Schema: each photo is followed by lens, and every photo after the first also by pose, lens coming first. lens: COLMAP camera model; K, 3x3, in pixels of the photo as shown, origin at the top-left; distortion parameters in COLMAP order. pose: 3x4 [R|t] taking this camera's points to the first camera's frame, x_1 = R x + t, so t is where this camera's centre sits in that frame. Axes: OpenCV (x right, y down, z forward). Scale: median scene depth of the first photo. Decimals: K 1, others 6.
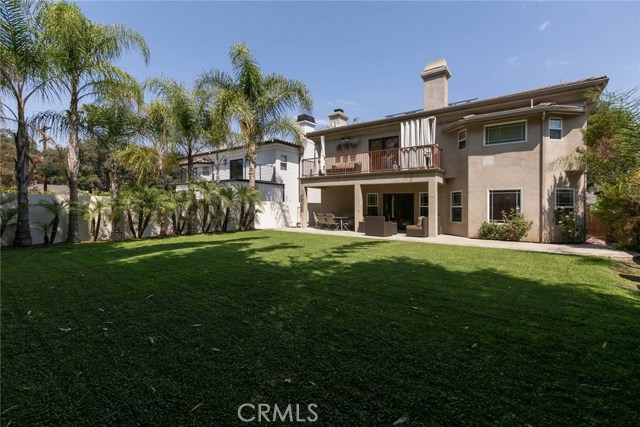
lens RADIAL K [[286.7, 0, 319.4], [0, 286.7, 209.6], [0, 0, 1]] dist [0.001542, 0.000242]
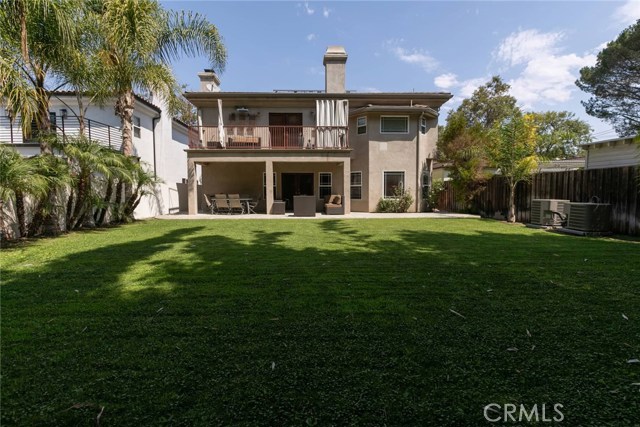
lens RADIAL K [[286.7, 0, 319.4], [0, 286.7, 209.6], [0, 0, 1]] dist [0.001542, 0.000242]
pose [[0.785129, -0.053655, 0.617004, -0.338203], [0.017351, 0.997755, 0.064686, 0.008190], [-0.619090, -0.040081, 0.784297, 0.209798]]
